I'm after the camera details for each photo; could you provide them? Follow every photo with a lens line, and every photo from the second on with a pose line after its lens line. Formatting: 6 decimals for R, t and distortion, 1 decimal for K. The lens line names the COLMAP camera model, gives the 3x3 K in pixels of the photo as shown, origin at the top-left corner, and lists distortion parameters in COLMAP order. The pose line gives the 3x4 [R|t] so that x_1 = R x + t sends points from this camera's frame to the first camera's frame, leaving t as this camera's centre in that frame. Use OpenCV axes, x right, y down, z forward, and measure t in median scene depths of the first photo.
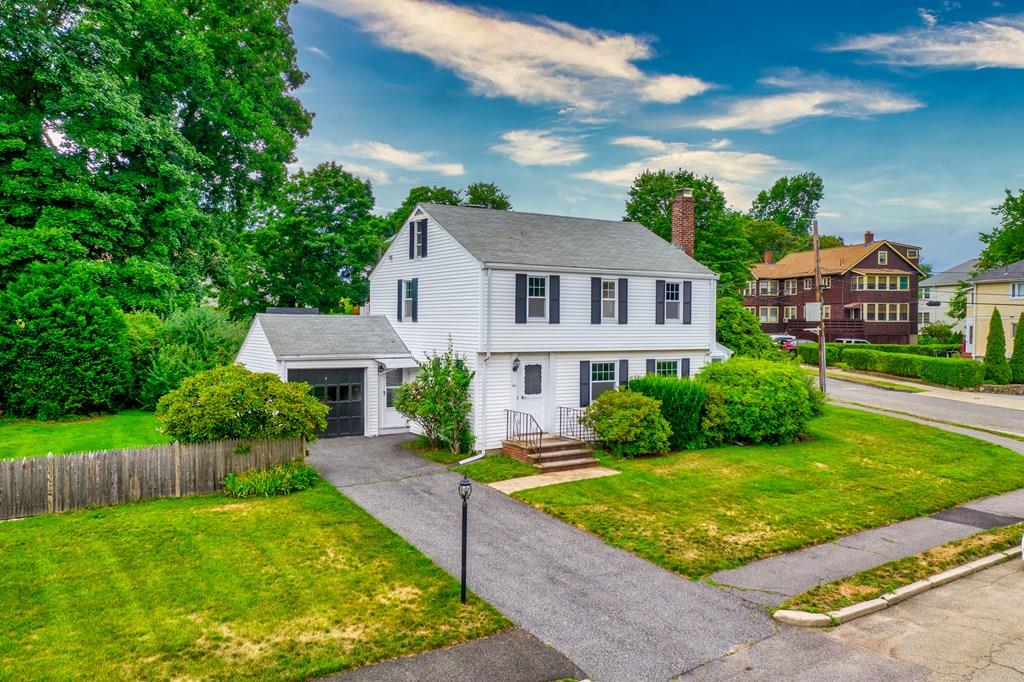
lens RADIAL K [[806.0, 0, 512.0], [0, 806.0, 341.0], [0, 0, 1]] dist [-0.008650, 0.002475]
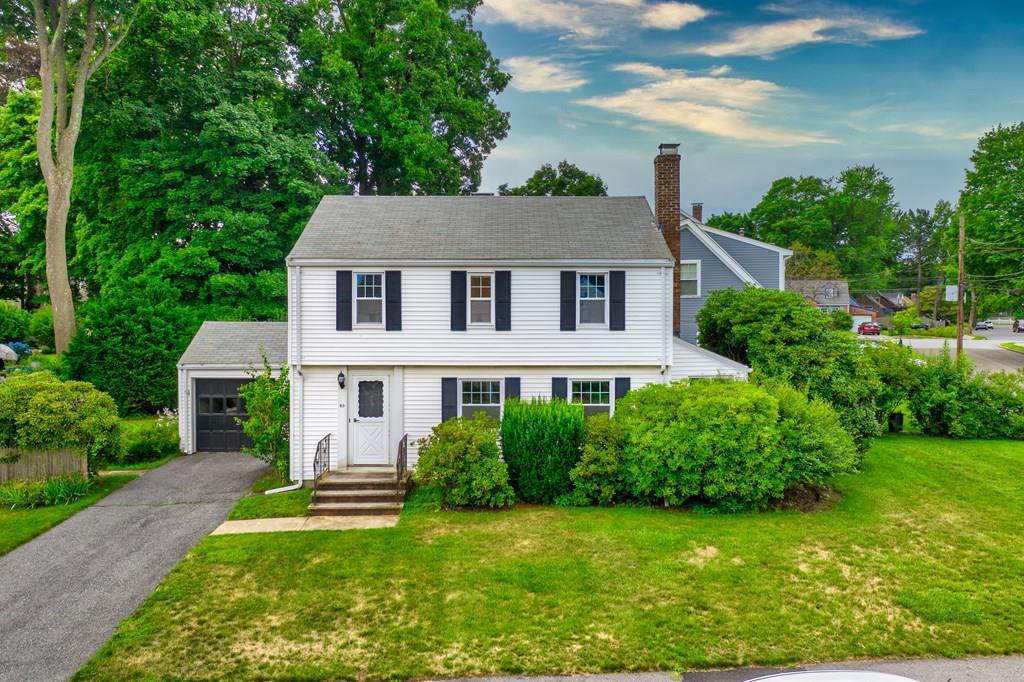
lens RADIAL K [[816.6, 0, 512.0], [0, 816.6, 341.0], [0, 0, 1]] dist [-0.001378, -0.001241]
pose [[0.852999, 0.002822, -0.521906, 0.574939], [-0.007586, 0.999947, -0.006992, -0.006392], [0.521858, 0.009923, 0.852975, 0.363534]]
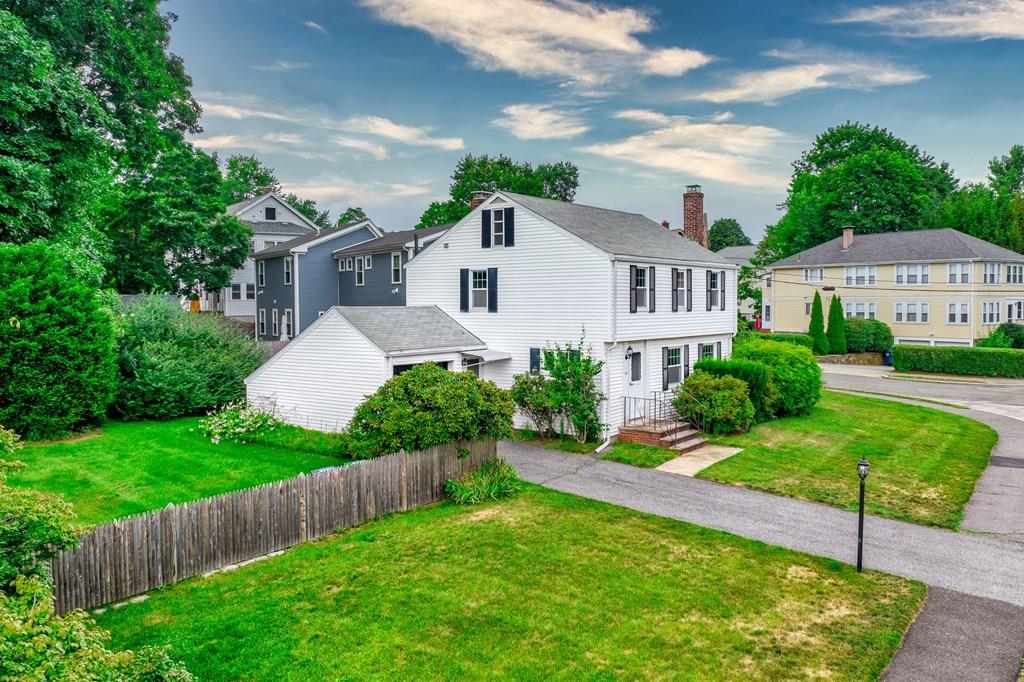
lens RADIAL K [[816.6, 0, 512.0], [0, 816.6, 341.0], [0, 0, 1]] dist [-0.001378, -0.001241]
pose [[0.937229, -0.028203, 0.347573, -0.483390], [0.020314, 0.999447, 0.026324, -0.016144], [-0.348123, -0.017611, 0.937283, 0.069280]]
